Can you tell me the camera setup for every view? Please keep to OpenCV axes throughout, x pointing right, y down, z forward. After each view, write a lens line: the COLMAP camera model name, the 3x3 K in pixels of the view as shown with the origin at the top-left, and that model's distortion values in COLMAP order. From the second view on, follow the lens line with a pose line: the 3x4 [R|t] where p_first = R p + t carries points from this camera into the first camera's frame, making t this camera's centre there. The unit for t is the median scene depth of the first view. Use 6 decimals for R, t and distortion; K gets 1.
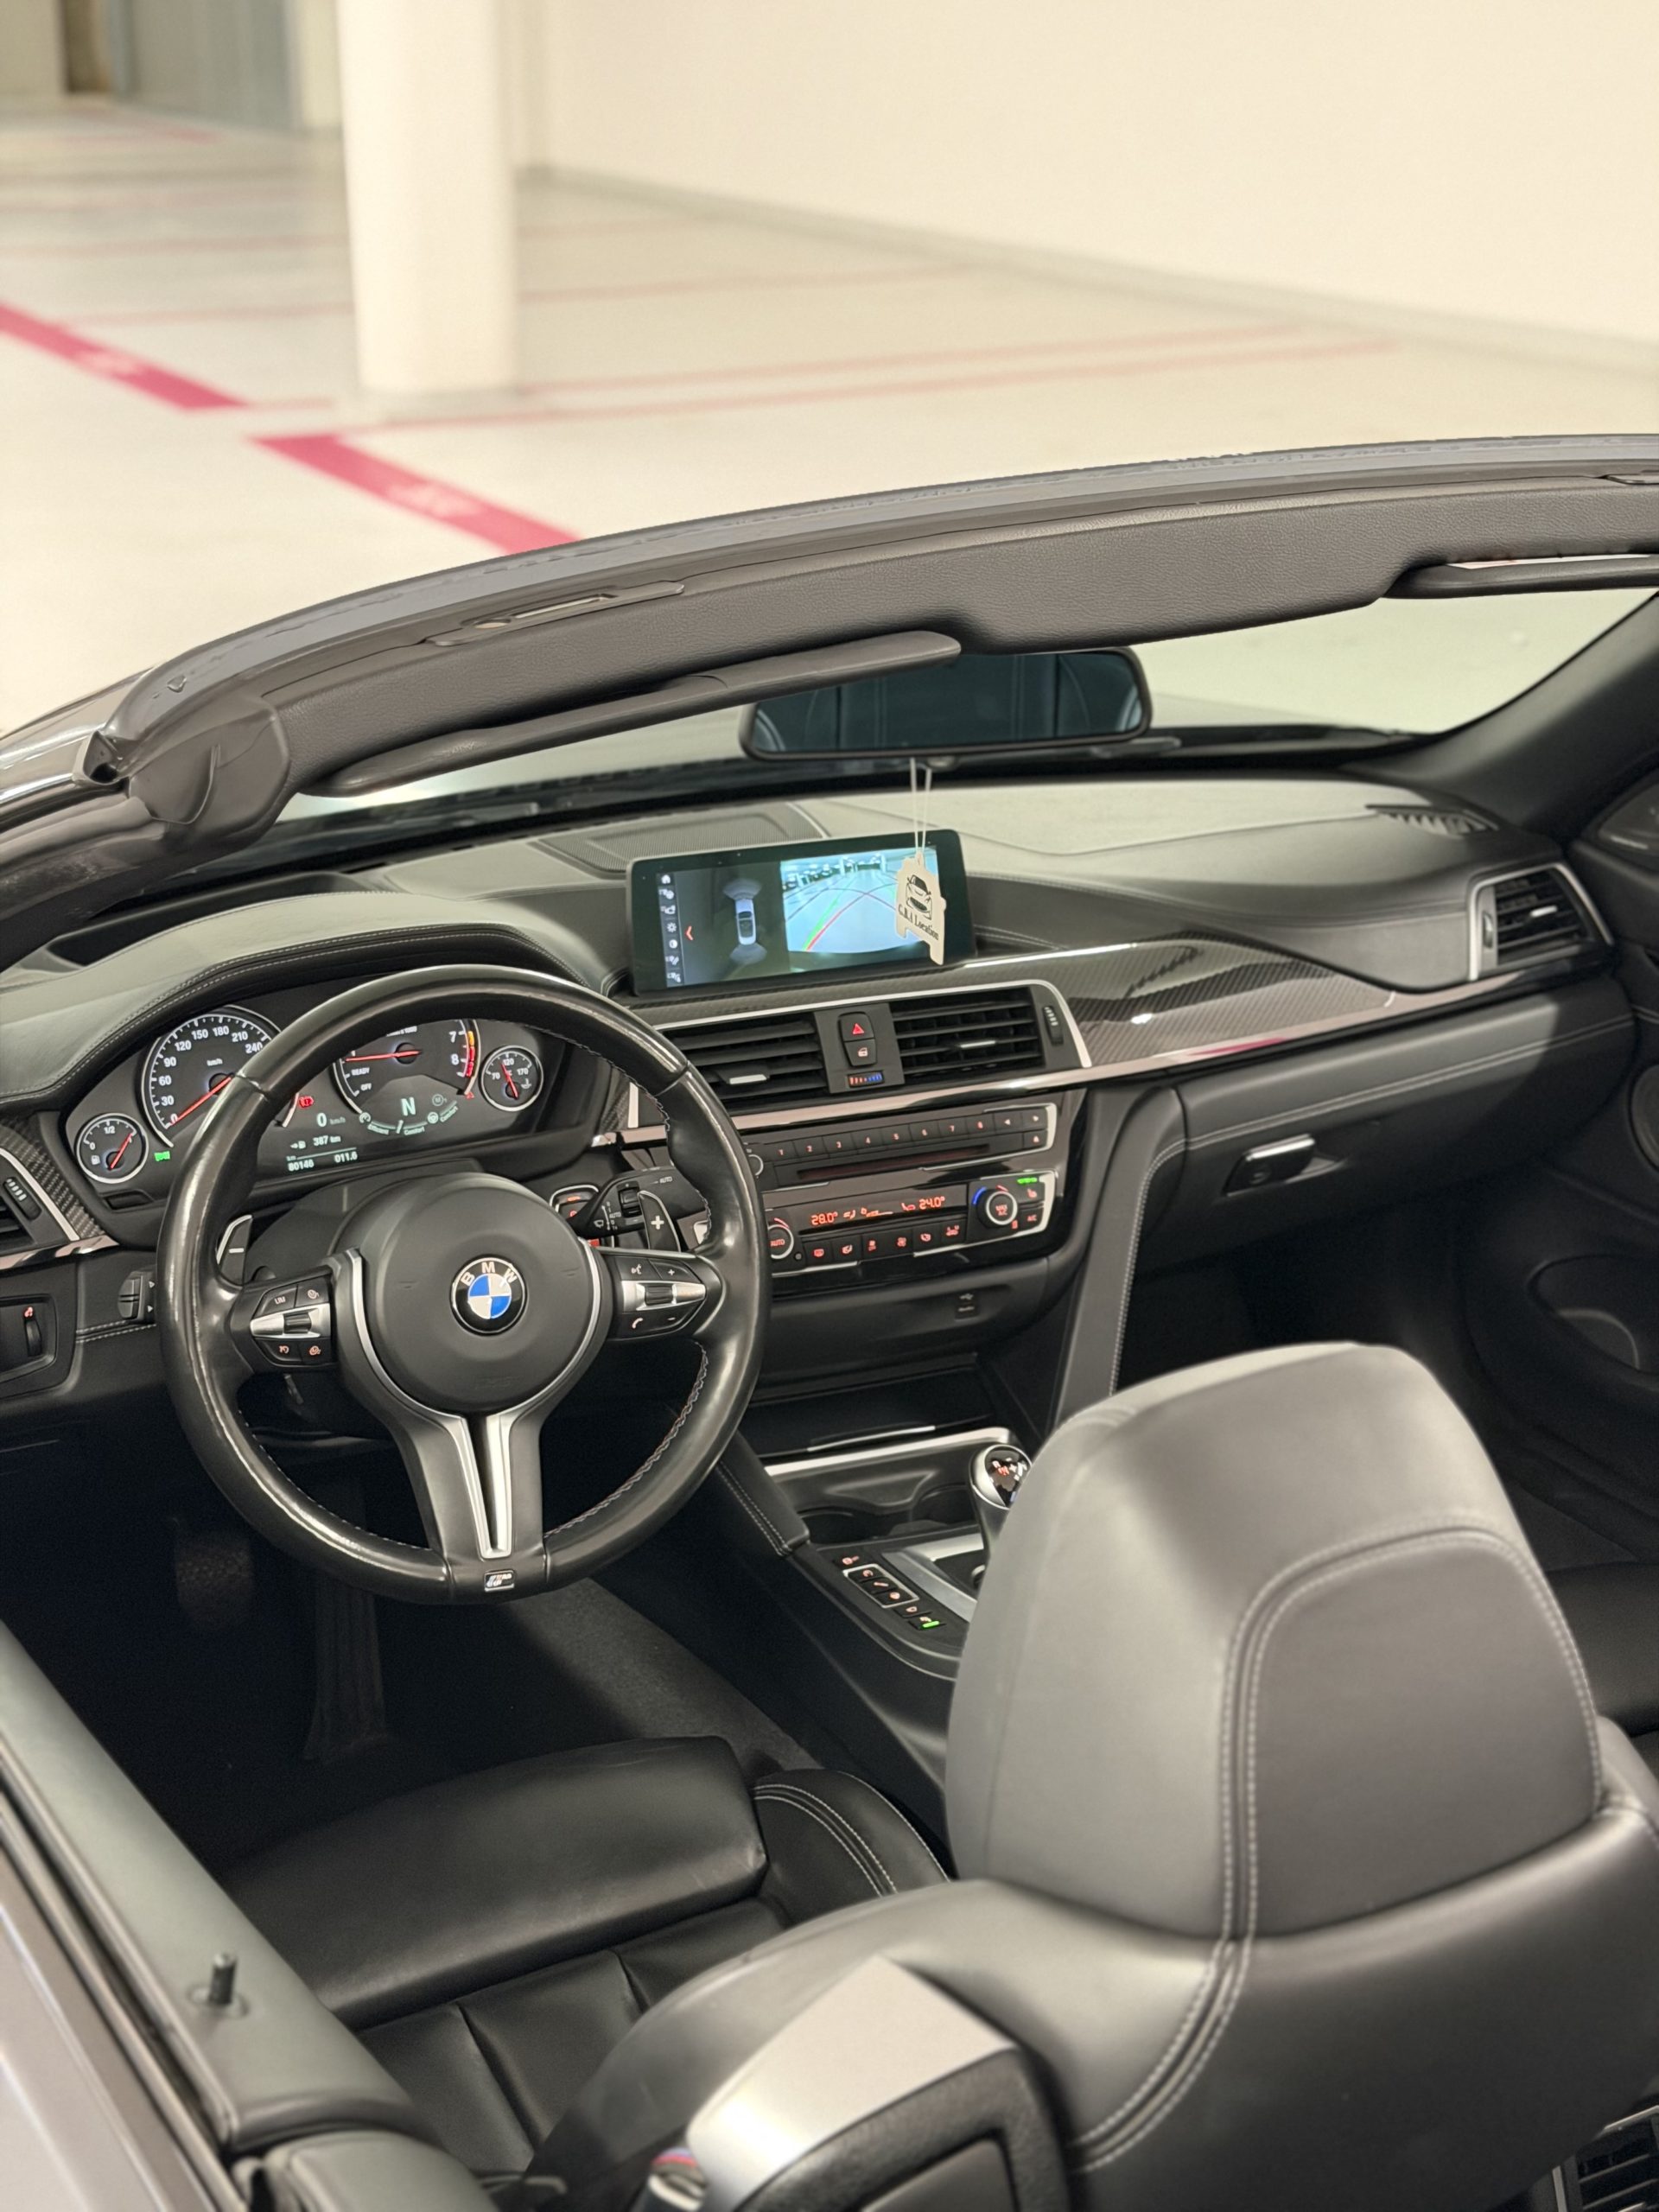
lens RADIAL K [[3145.5, 0, 886.8], [0, 3145.5, 1131.2], [0, 0, 1]] dist [0.156643, -0.085765]
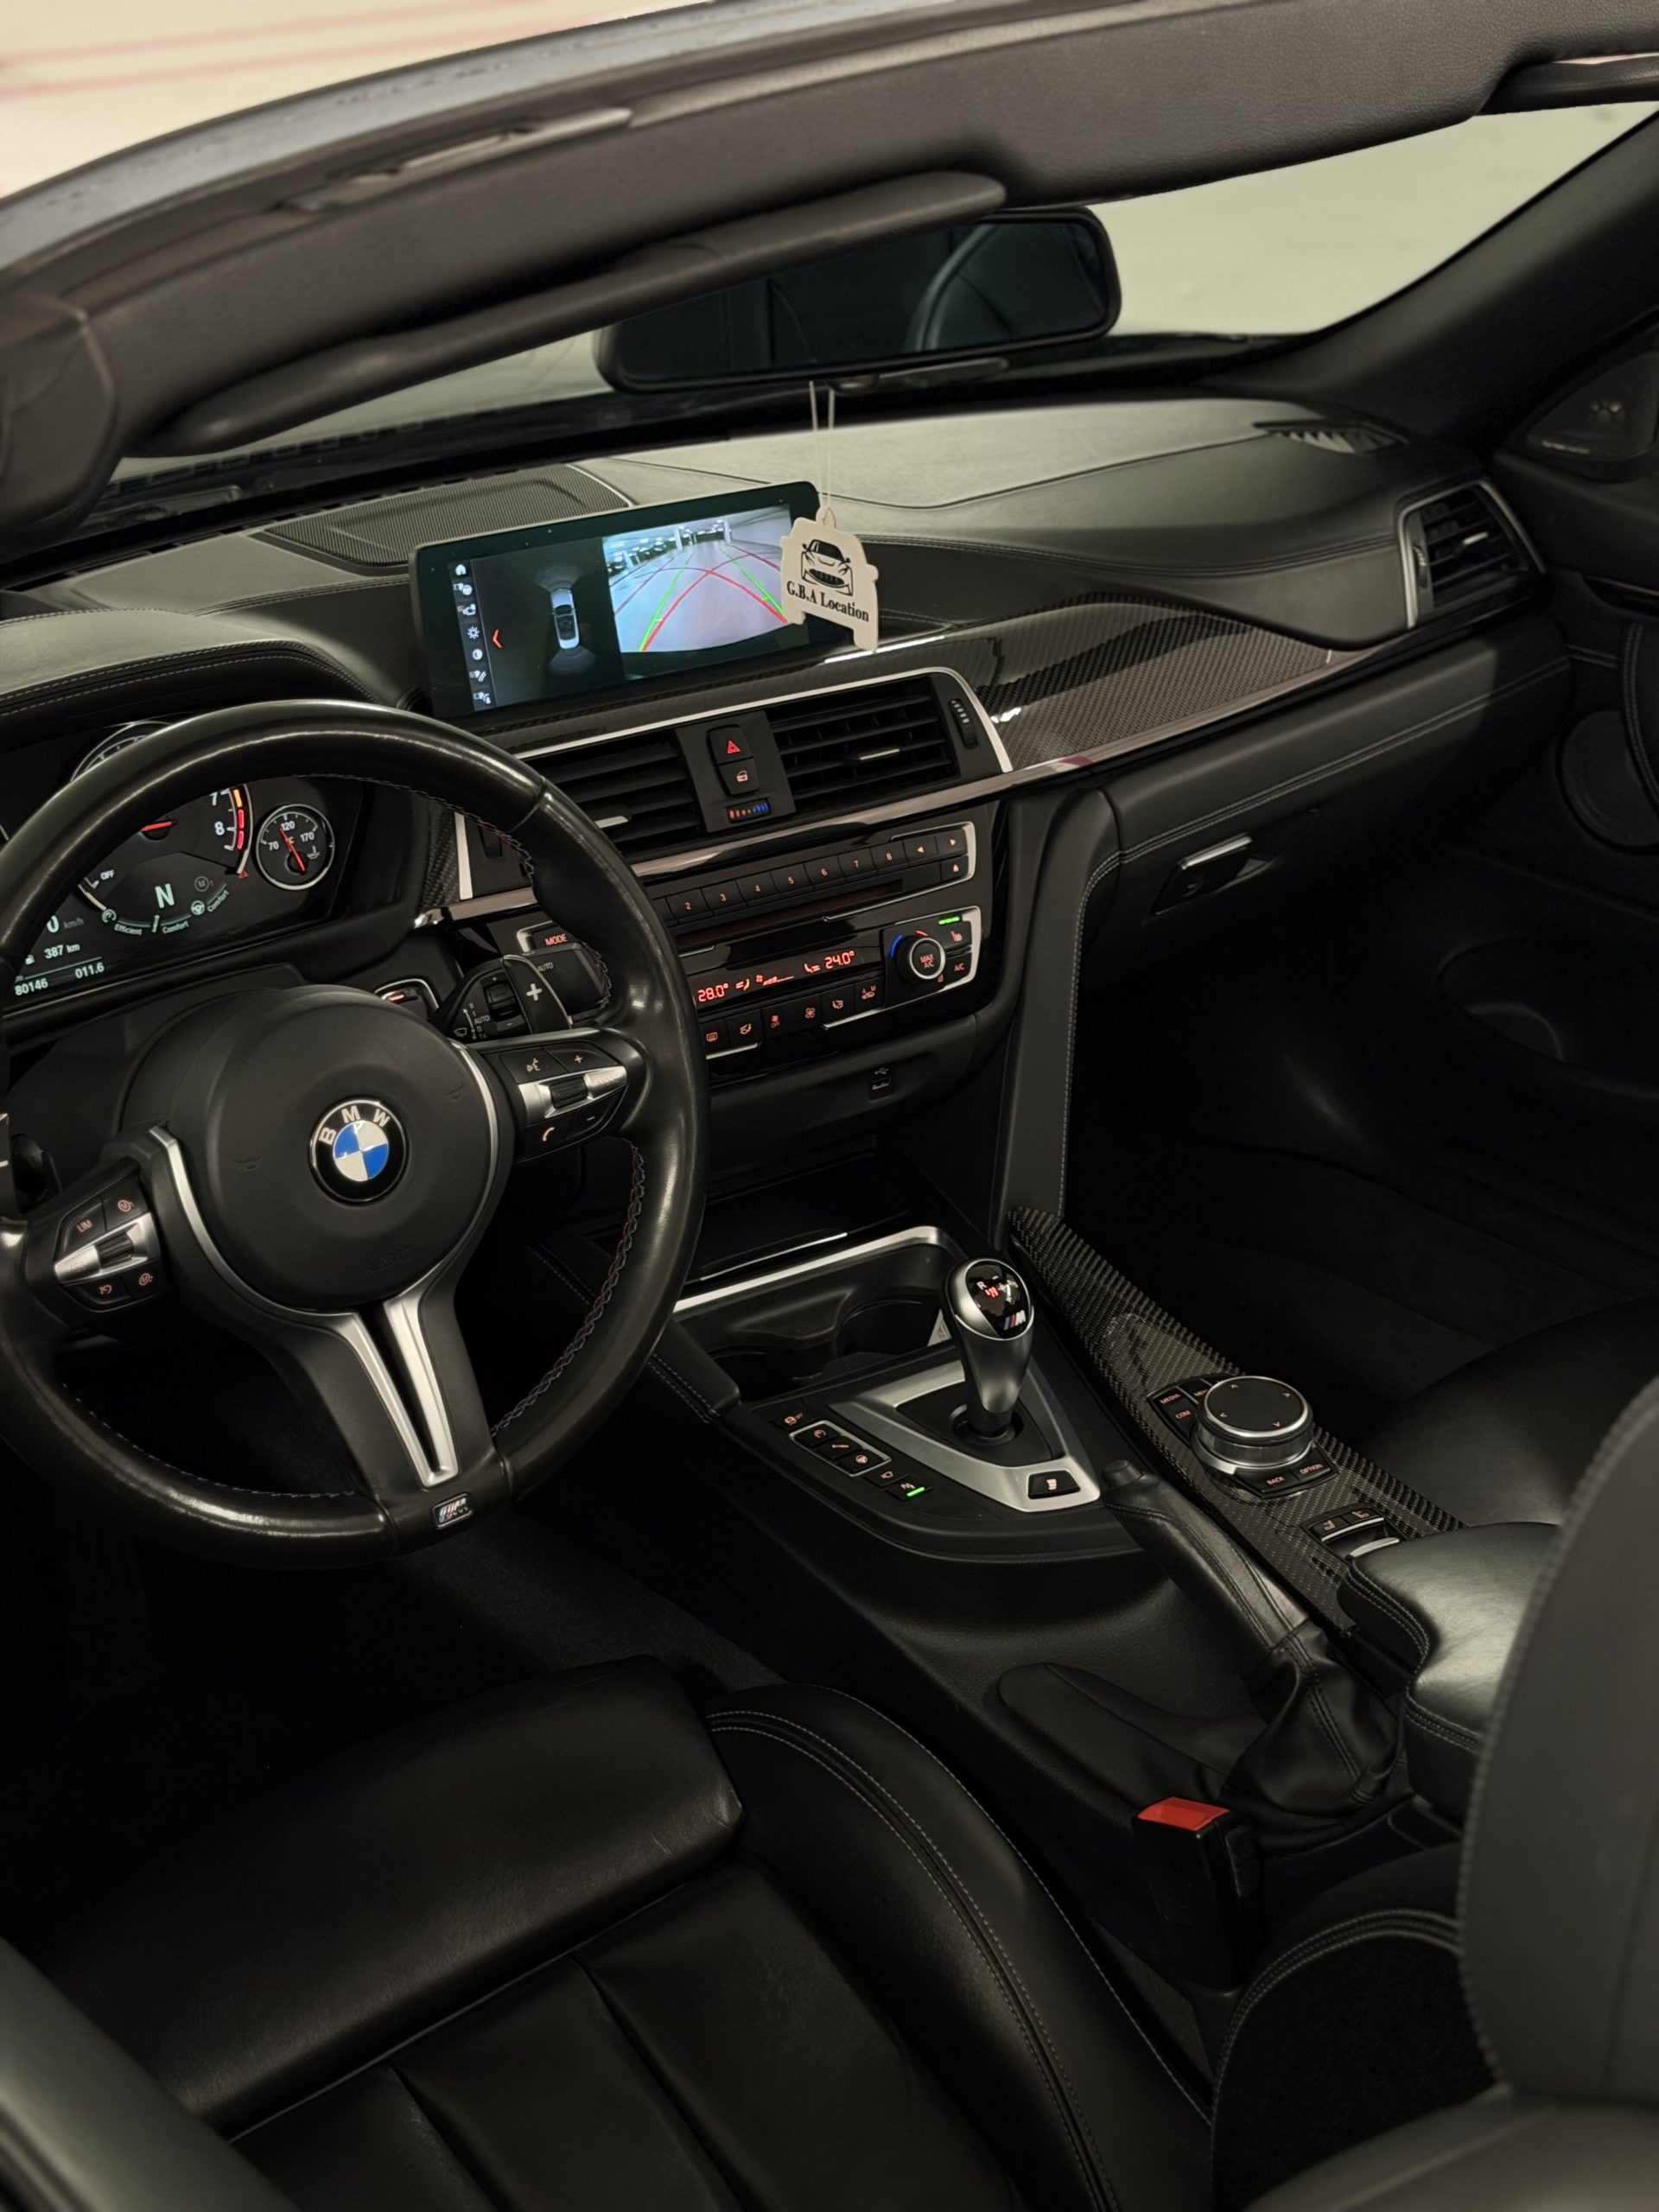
lens RADIAL K [[3120.4, 0, 888.4], [0, 3120.4, 1107.5], [0, 0, 1]] dist [0.141085, 0.020281]
pose [[0.984122, -0.096529, 0.148950, -0.094454], [0.082528, 0.991809, 0.097488, -0.016076], [-0.157140, -0.083648, 0.984027, 0.219815]]
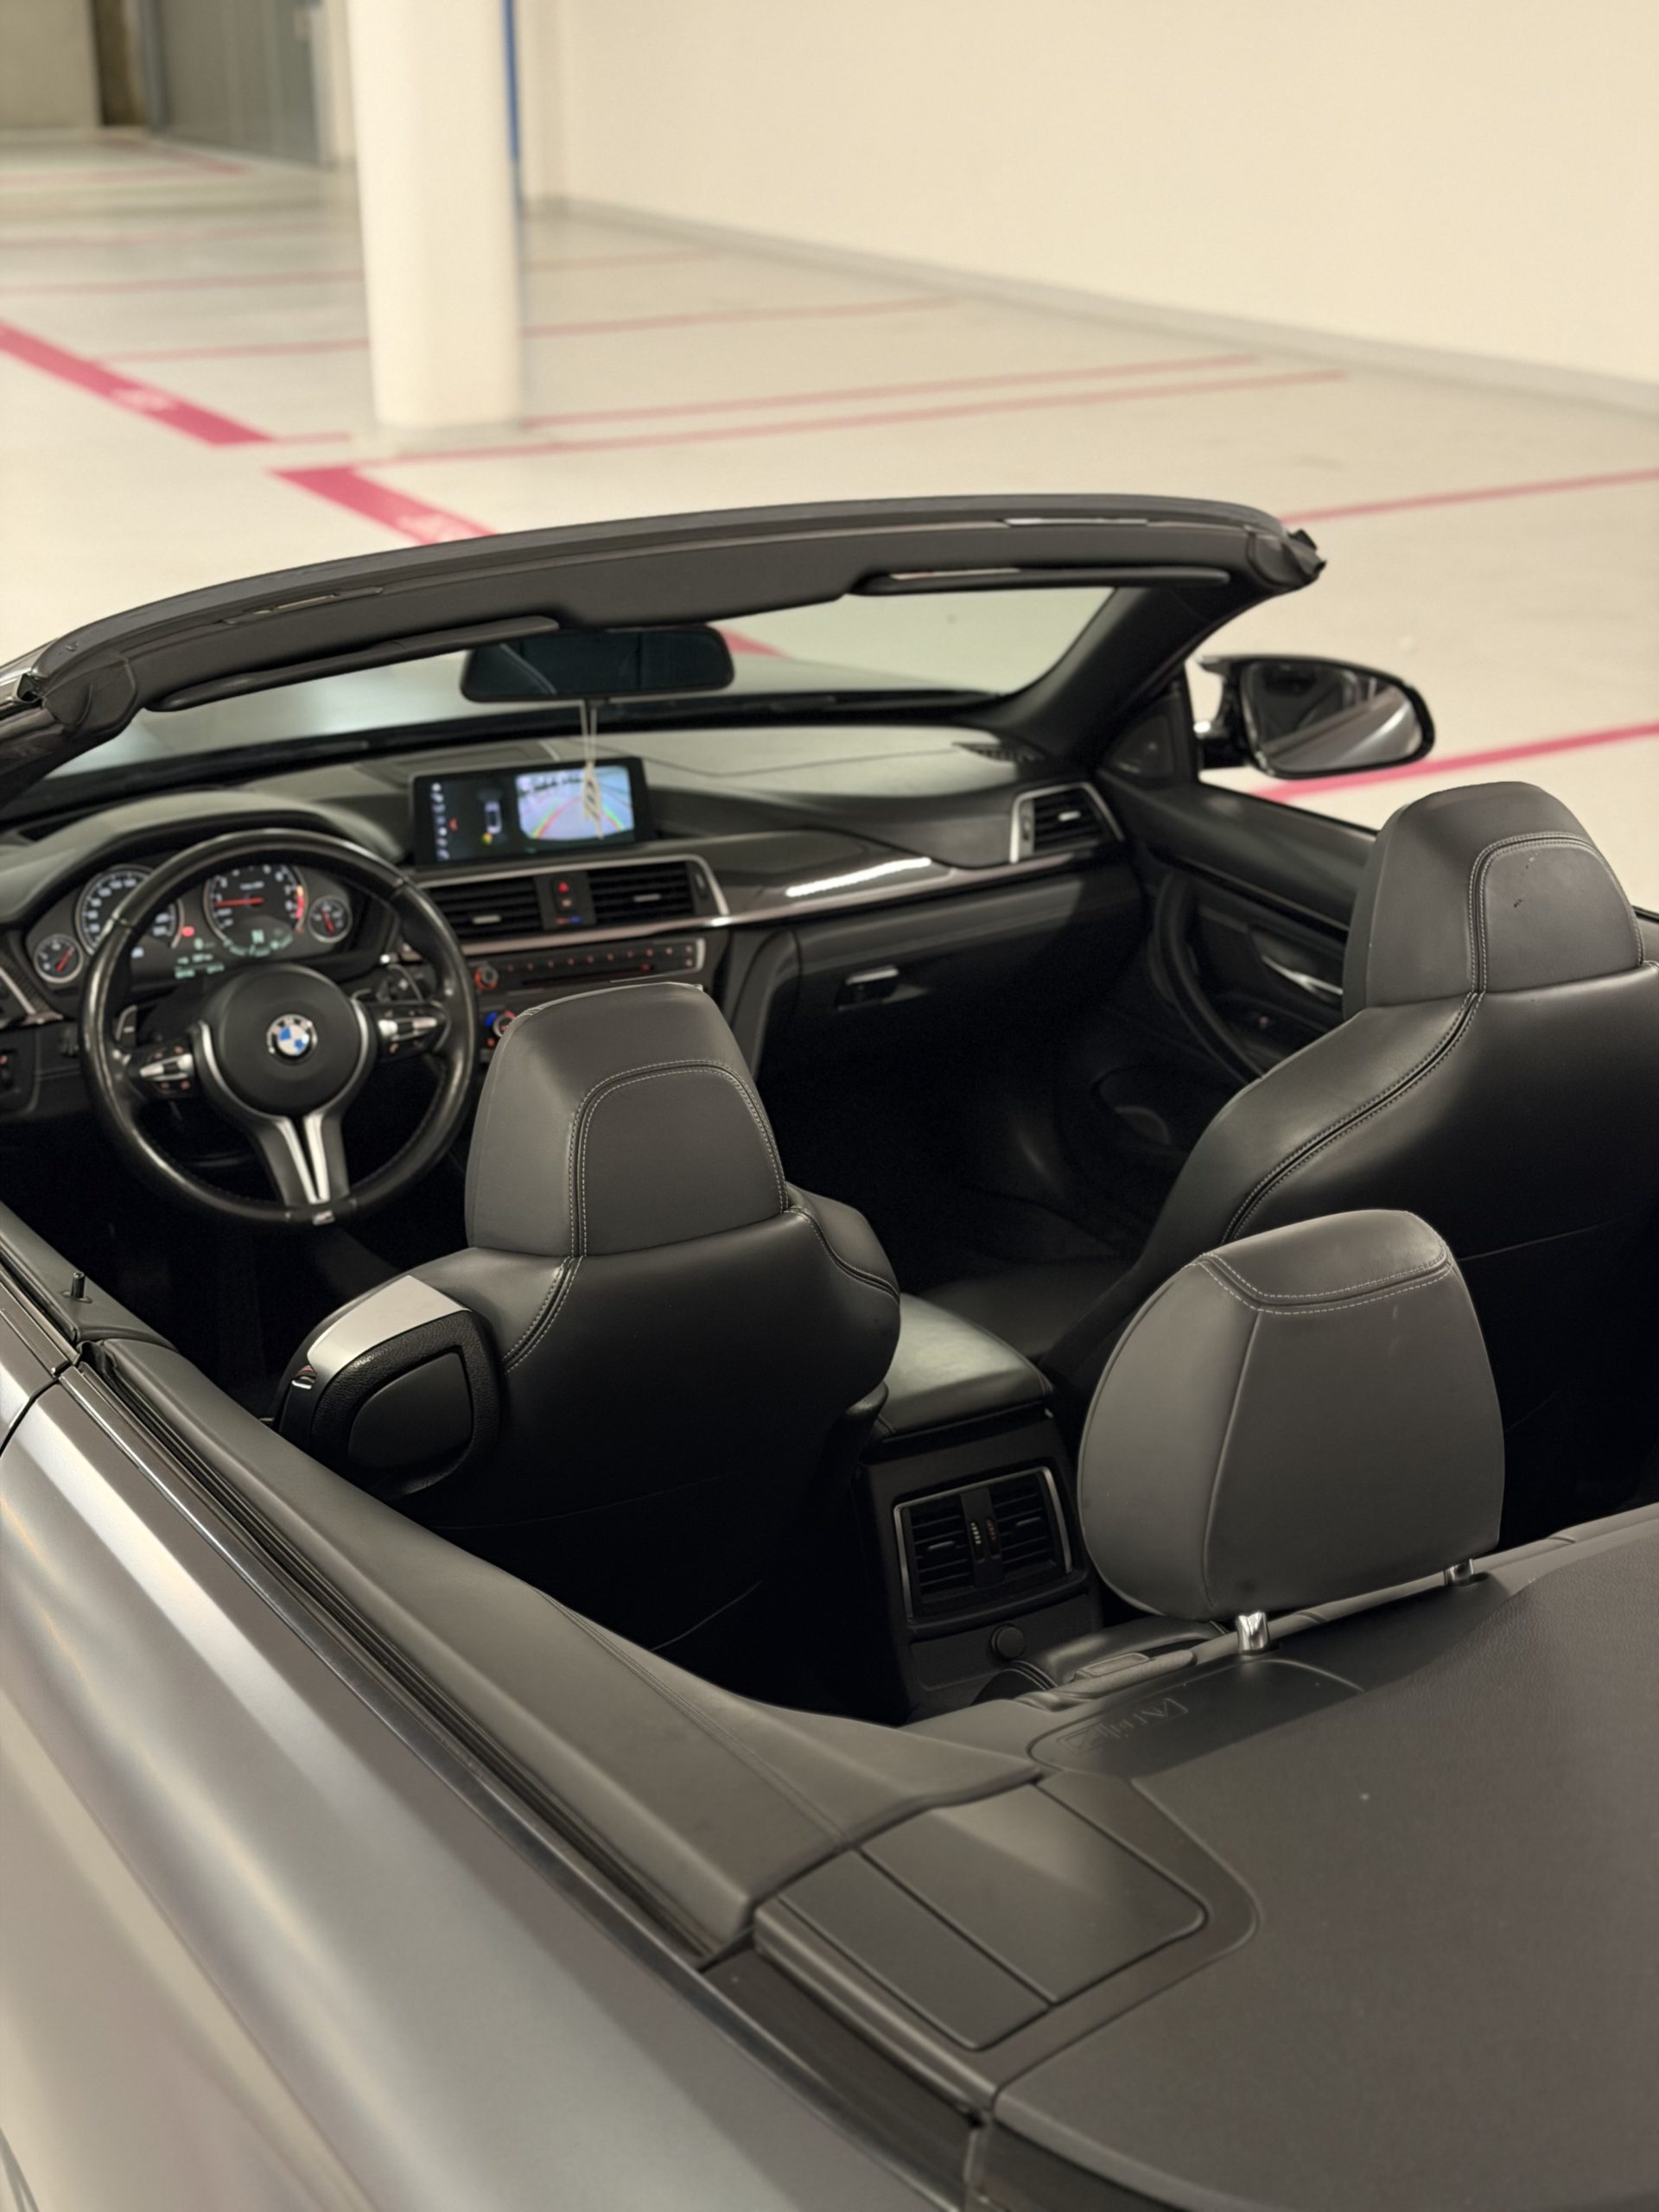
lens RADIAL K [[3120.4, 0, 888.4], [0, 3120.4, 1107.5], [0, 0, 1]] dist [0.141085, 0.020281]
pose [[0.999928, -0.005273, -0.010785, 0.158264], [0.005174, 0.999945, -0.009162, 0.085421], [0.010833, 0.009106, 0.999900, -0.473302]]
